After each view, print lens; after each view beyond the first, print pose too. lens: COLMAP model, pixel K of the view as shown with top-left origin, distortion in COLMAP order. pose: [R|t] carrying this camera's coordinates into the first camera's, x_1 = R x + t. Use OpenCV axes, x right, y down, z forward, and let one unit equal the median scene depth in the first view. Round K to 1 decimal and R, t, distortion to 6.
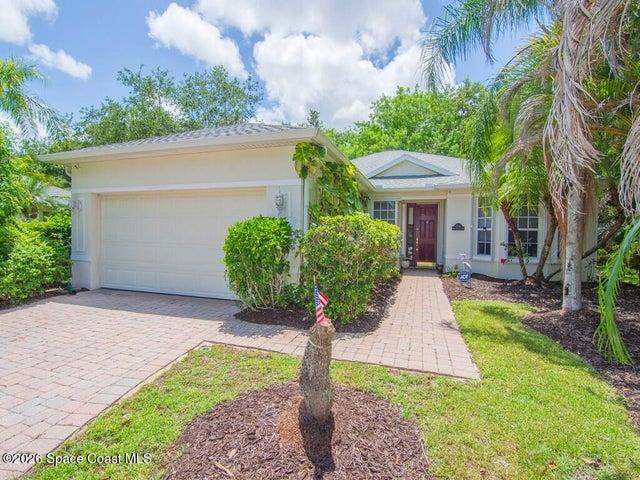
lens RADIAL K [[299.7, 0, 321.8], [0, 299.7, 247.8], [0, 0, 1]] dist [-0.002851, -0.000429]
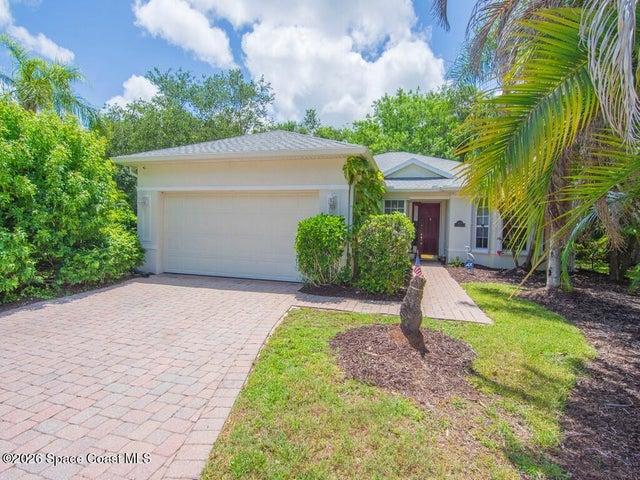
lens RADIAL K [[308.5, 0, 320.0], [0, 308.5, 240.0], [0, 0, 1]] dist [-0.029669, 0.025170]
pose [[0.999206, 0.009565, 0.038678, -0.131991], [-0.009137, 0.999895, -0.011243, 0.011068], [-0.038781, 0.010881, 0.999188, -0.165160]]
